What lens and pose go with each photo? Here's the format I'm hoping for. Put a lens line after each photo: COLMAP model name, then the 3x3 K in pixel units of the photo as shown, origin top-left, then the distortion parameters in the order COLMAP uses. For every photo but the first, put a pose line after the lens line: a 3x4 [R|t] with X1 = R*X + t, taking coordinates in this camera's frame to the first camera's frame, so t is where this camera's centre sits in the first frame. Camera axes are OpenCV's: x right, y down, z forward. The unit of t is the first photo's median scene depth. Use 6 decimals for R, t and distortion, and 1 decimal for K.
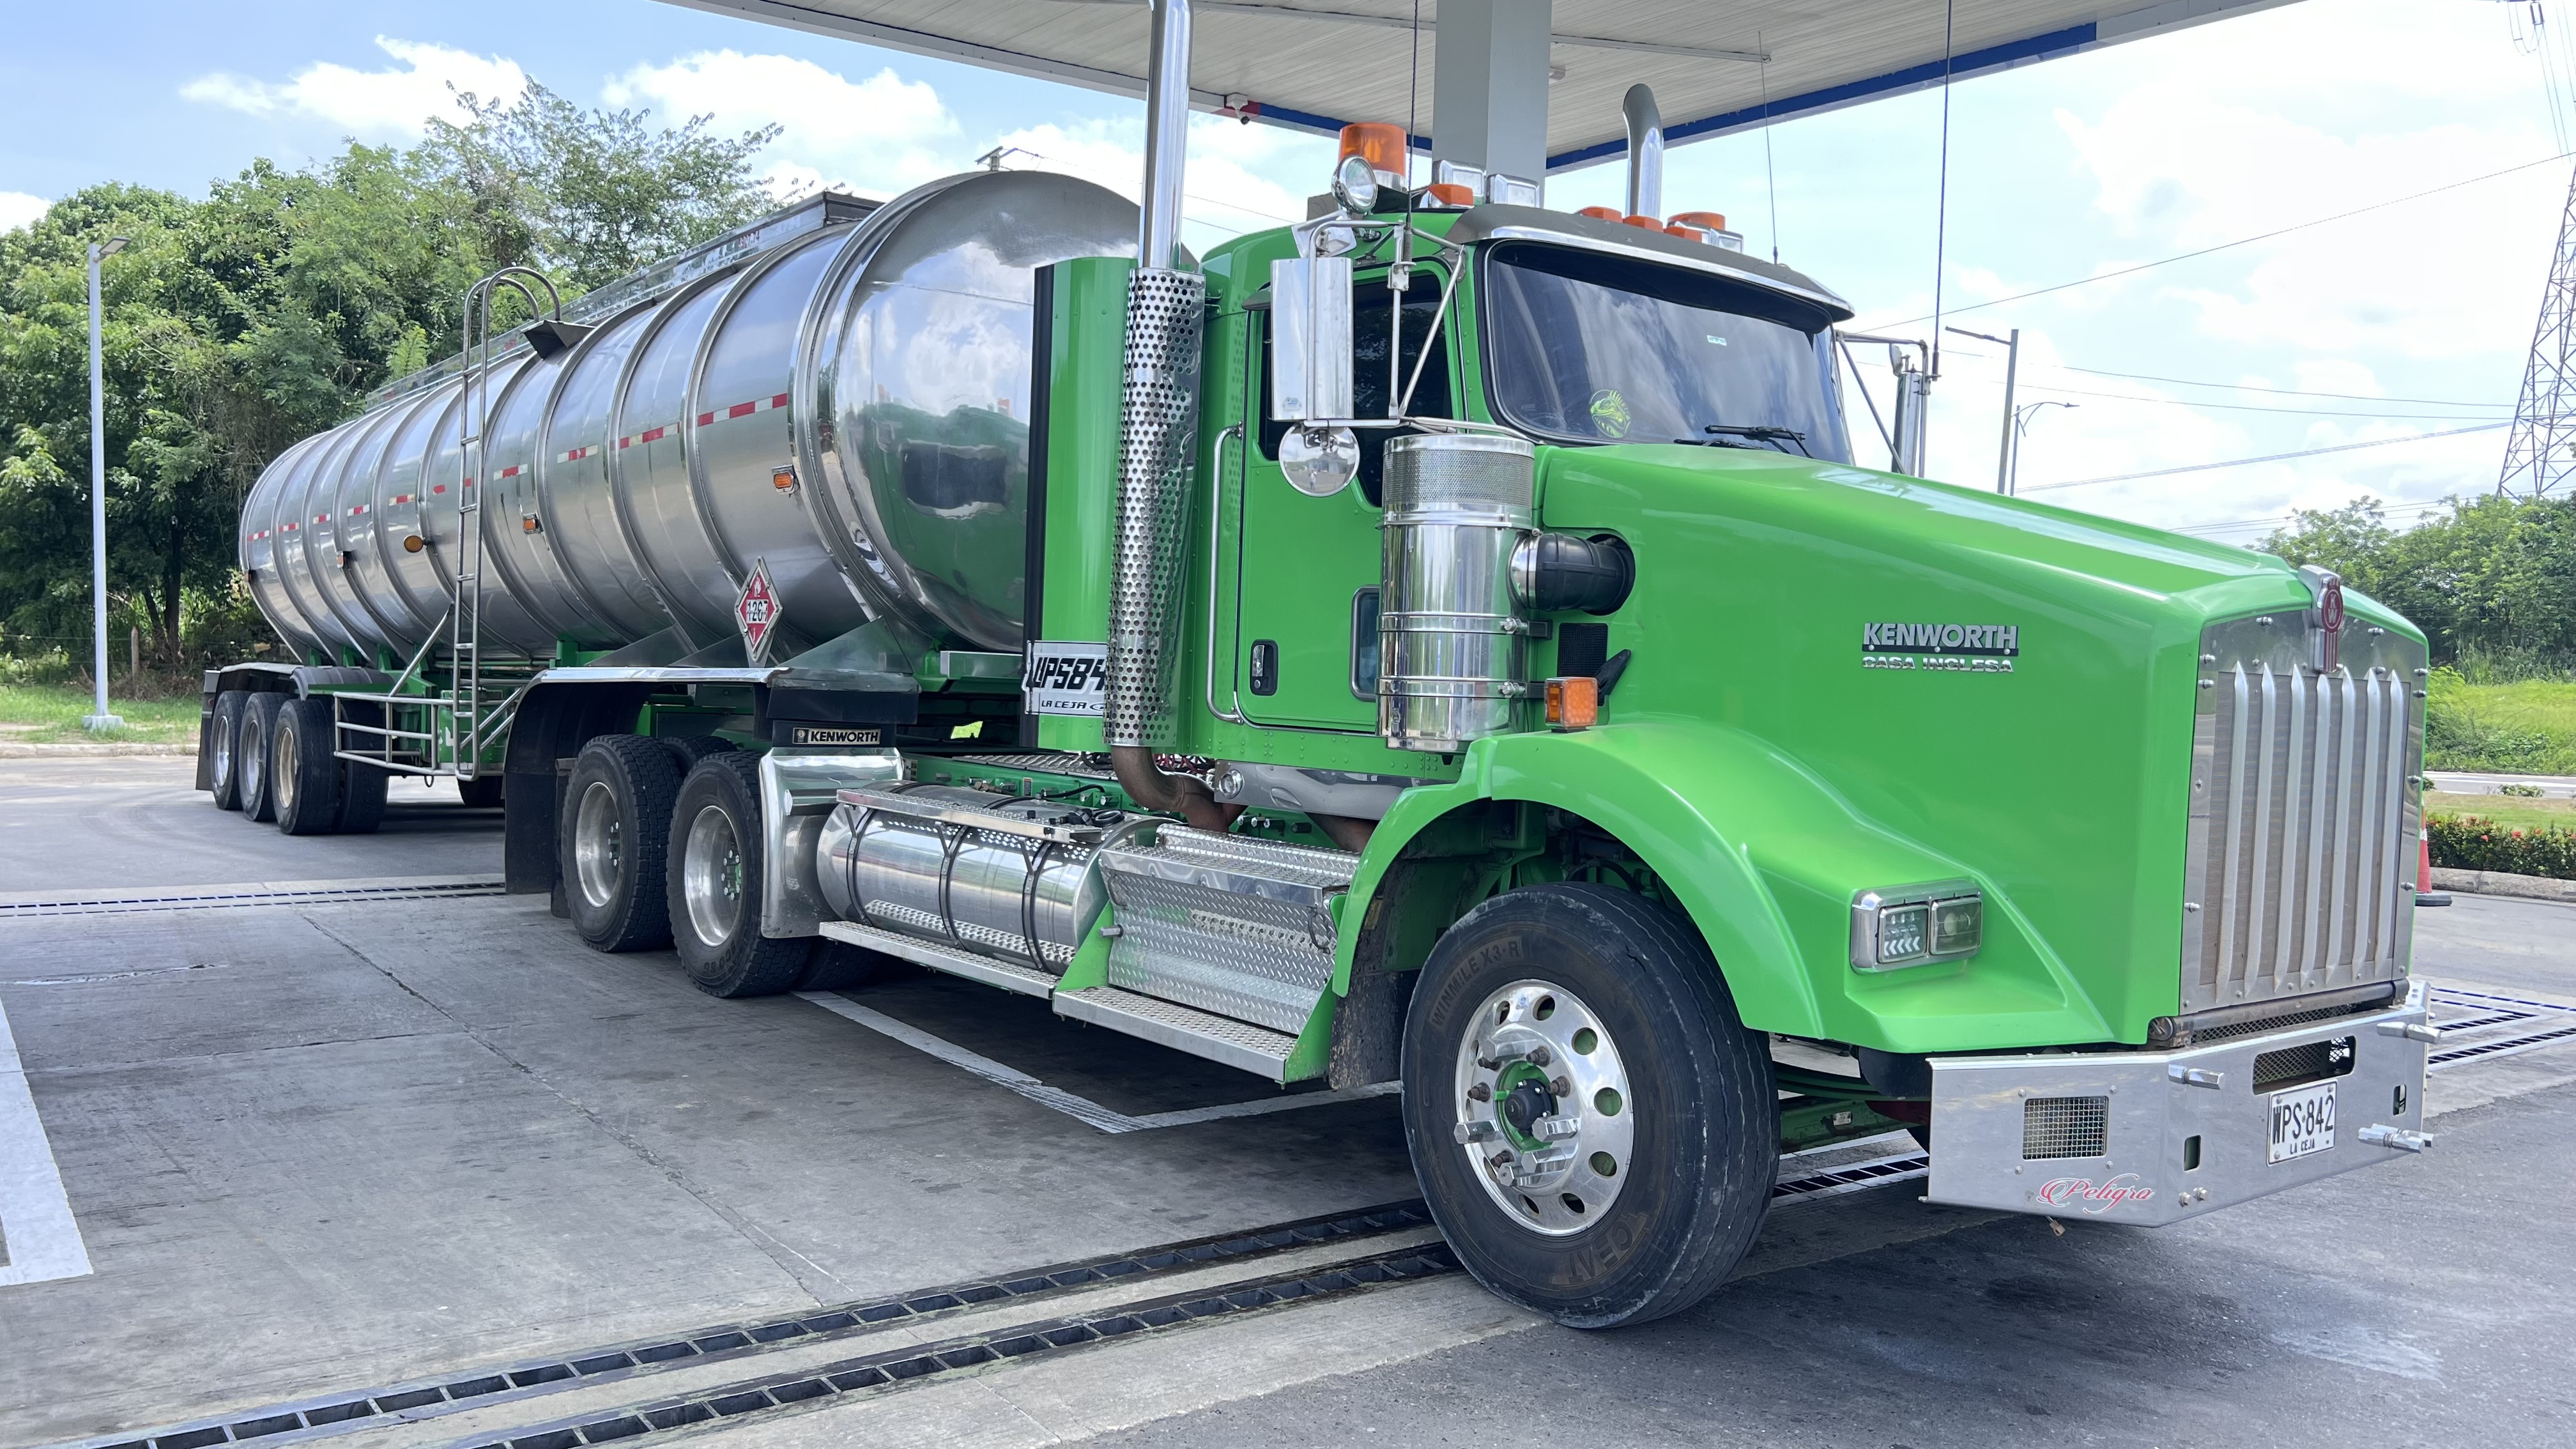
lens RADIAL K [[2057.2, 0, 1288.0], [0, 2057.2, 724.5], [0, 0, 1]] dist [-0.007197, -0.008255]
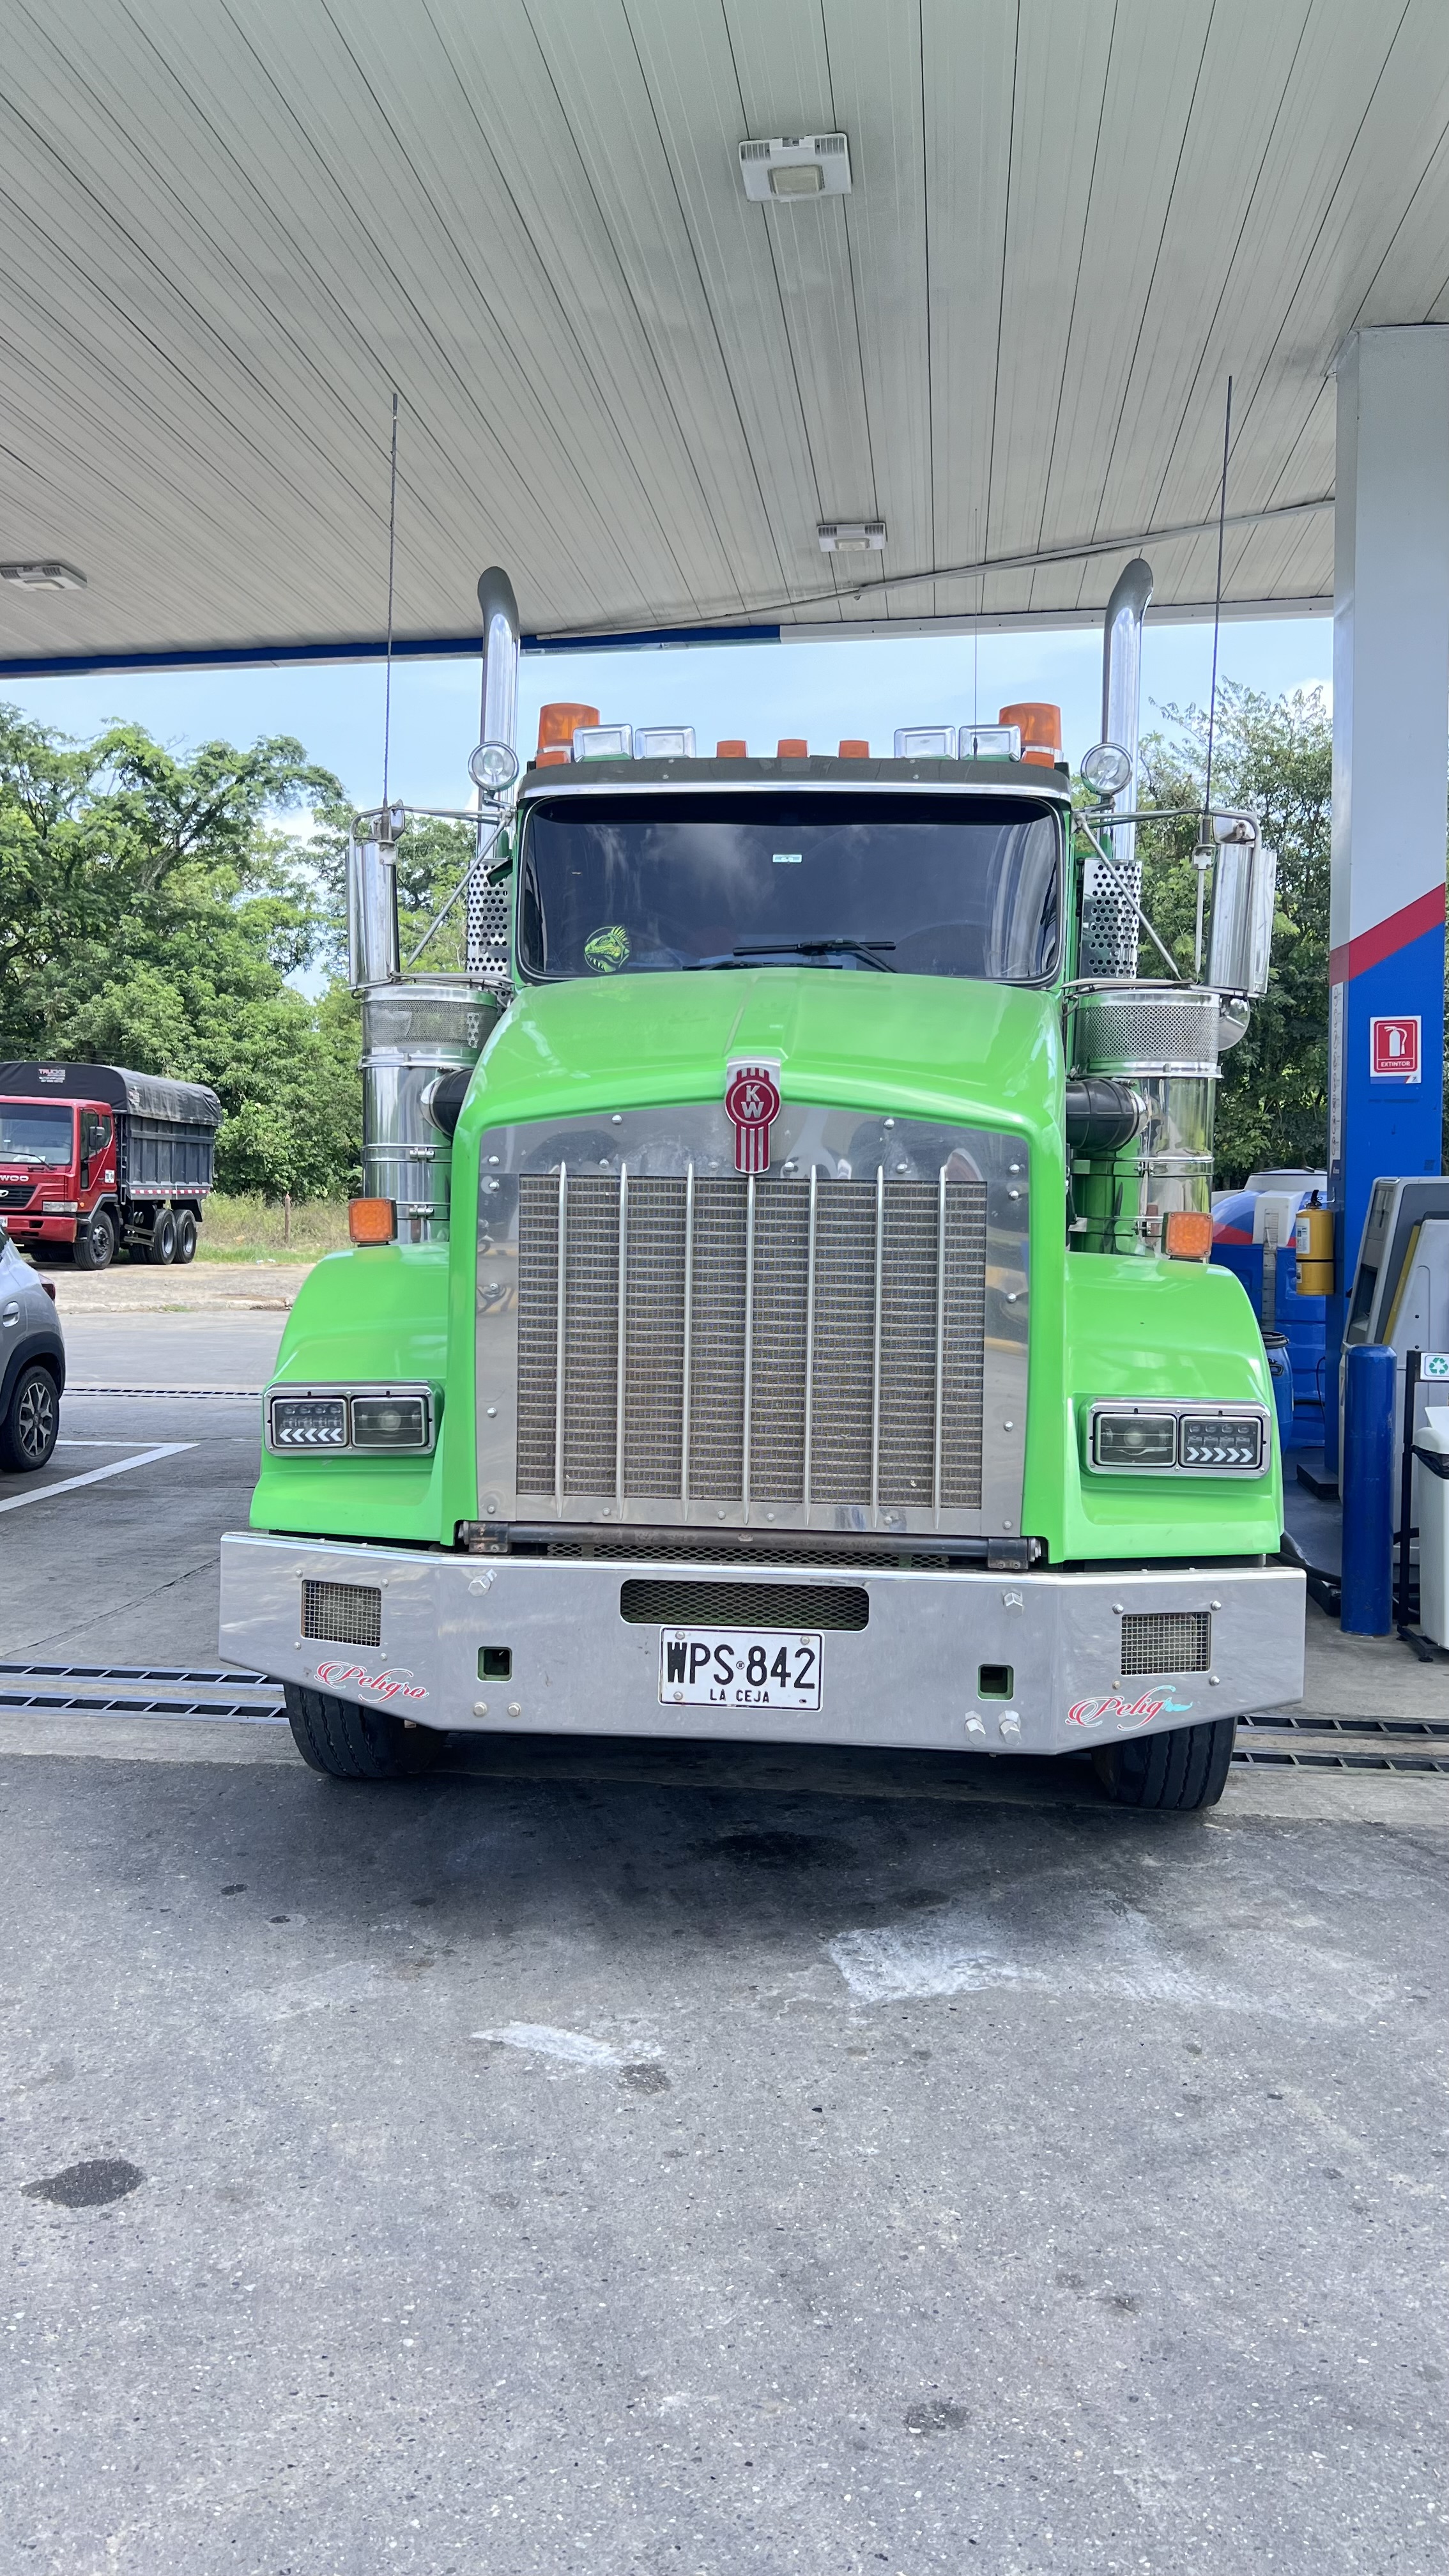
lens RADIAL K [[2054.0, 0, 724.5], [0, 2054.0, 1288.0], [0, 0, 1]] dist [0.162233, -0.489796]
pose [[0.731824, 0.012684, -0.681376, 0.861936], [-0.019244, 0.999813, -0.002058, 0.020764], [0.681222, 0.014618, 0.731931, 0.249860]]
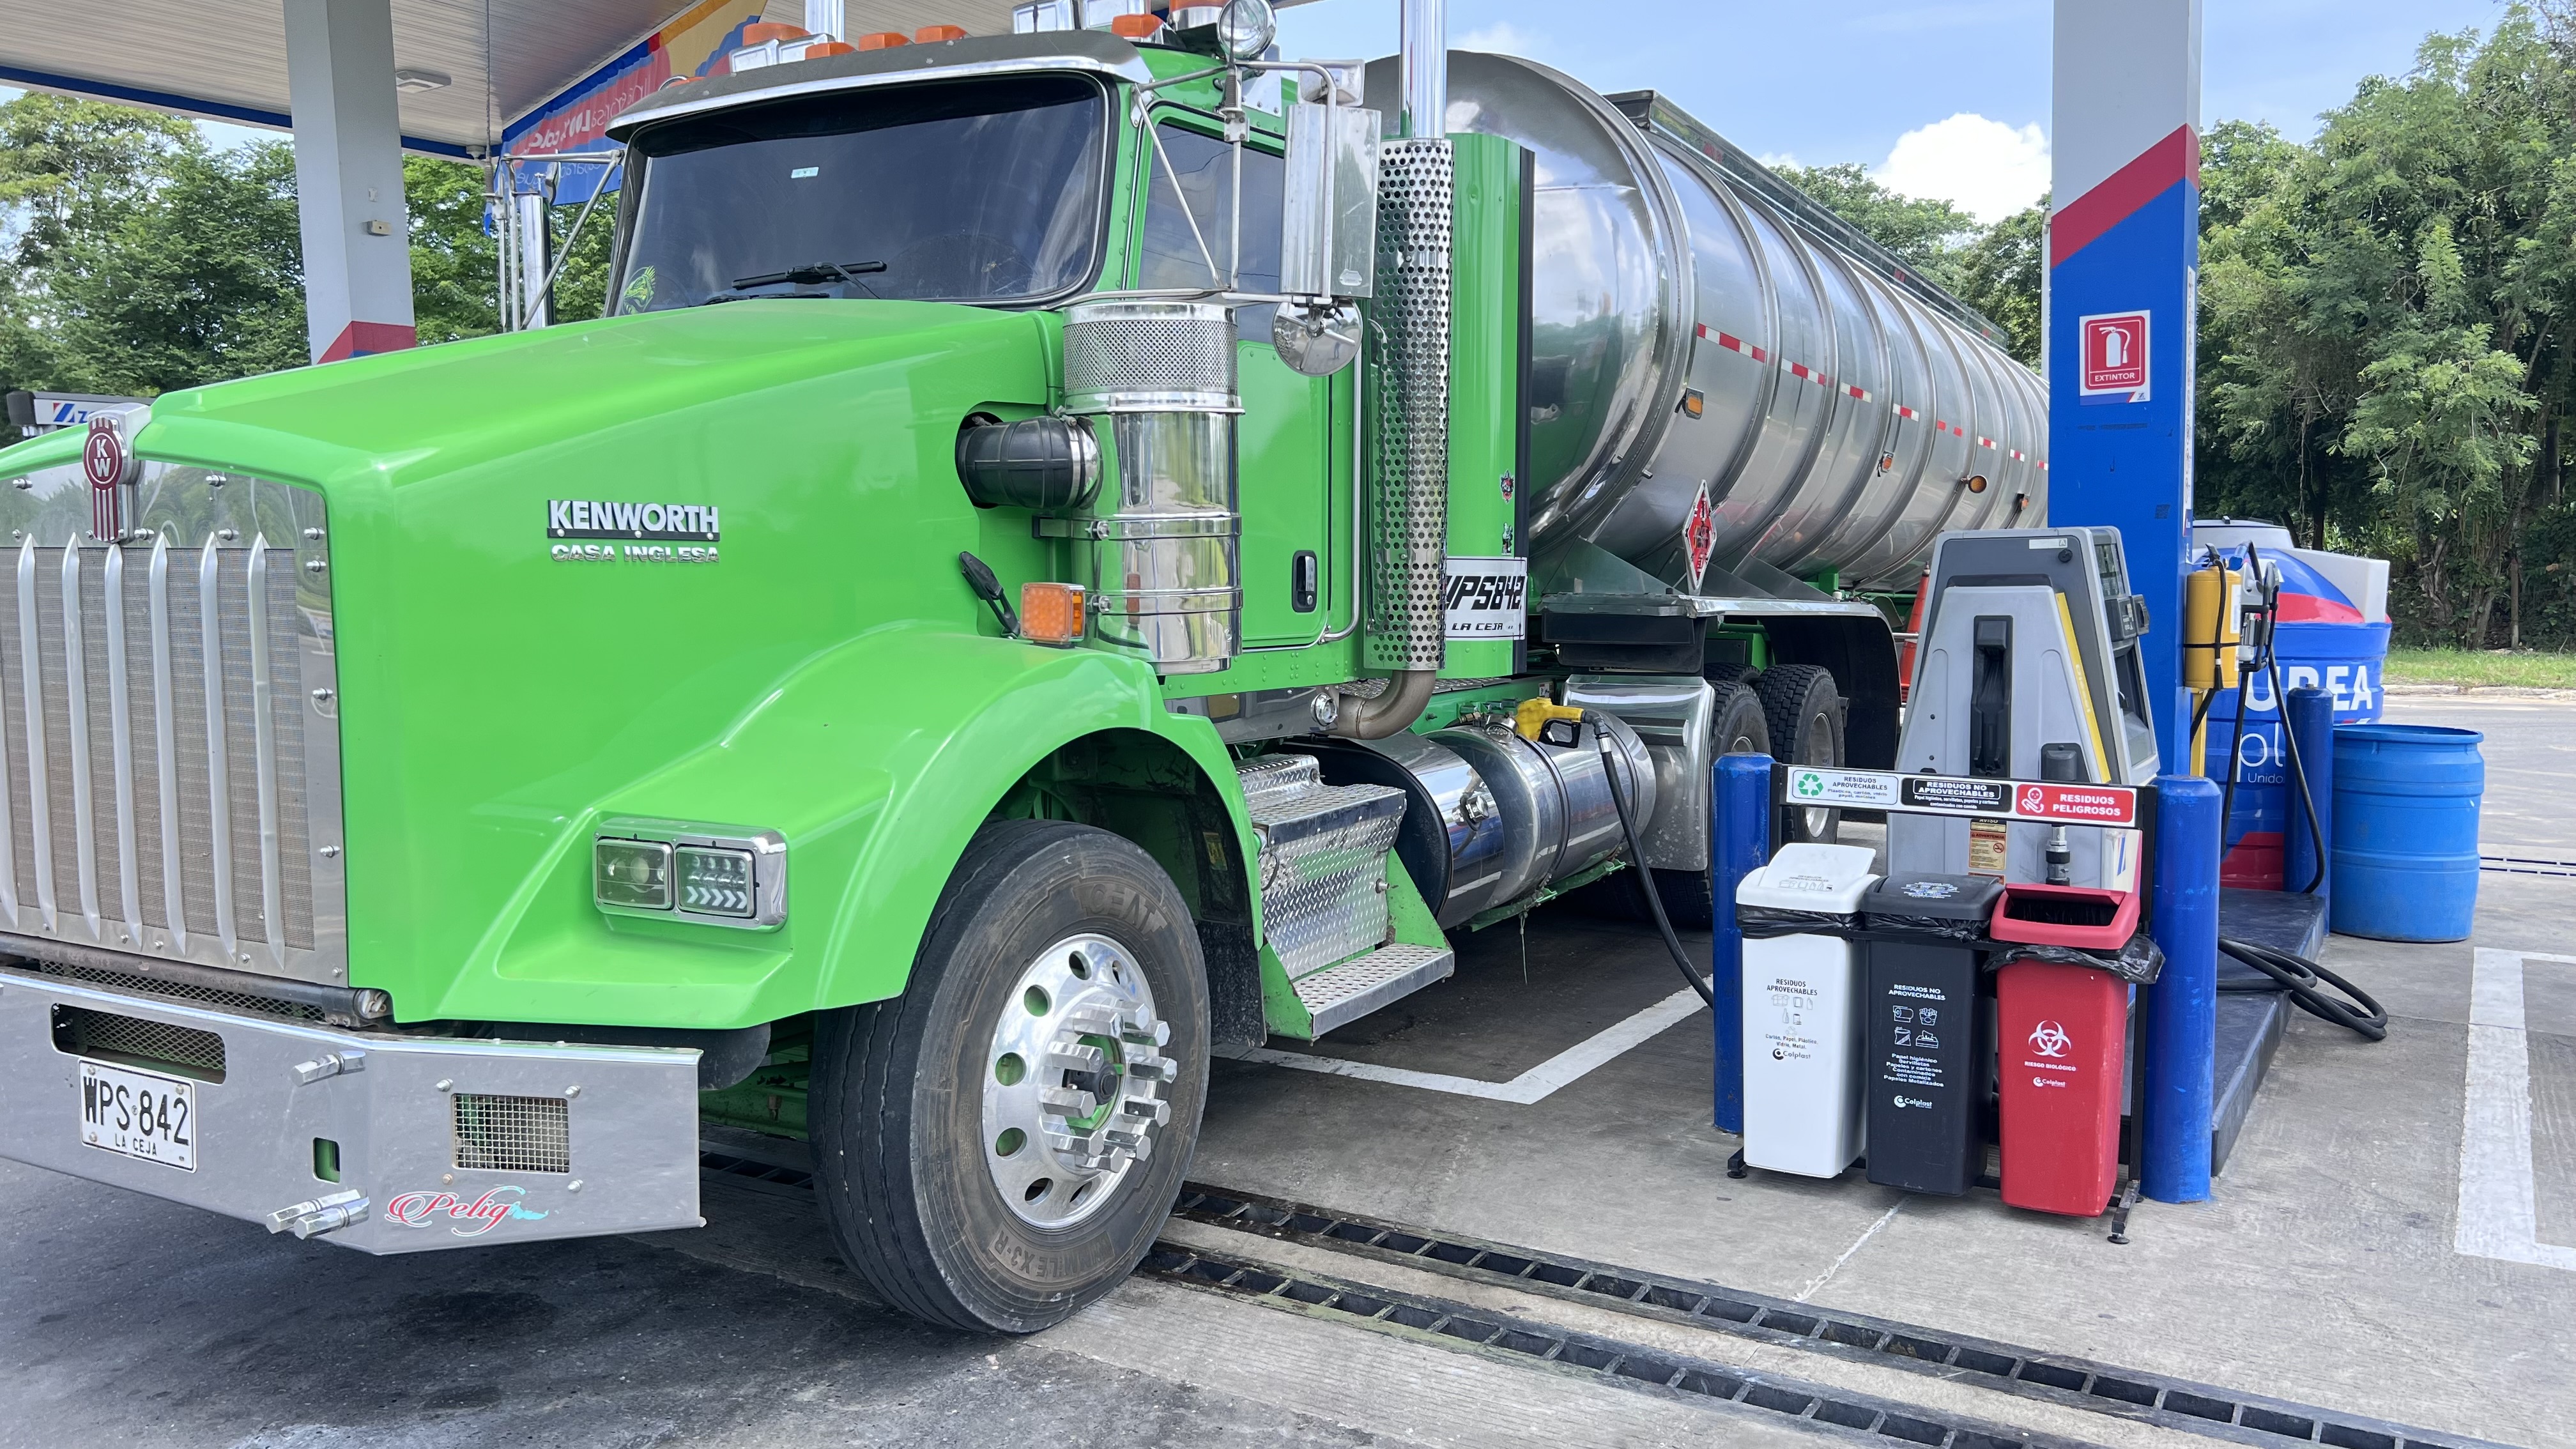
lens RADIAL K [[2043.3, 0, 1279.8], [0, 2043.3, 759.6], [0, 0, 1]] dist [0.018388, -0.004329]
pose [[0.363329, 0.061145, -0.929652, 1.075513], [-0.024251, 0.998127, 0.056171, 0.000937], [0.931345, 0.002137, 0.364131, 0.870566]]
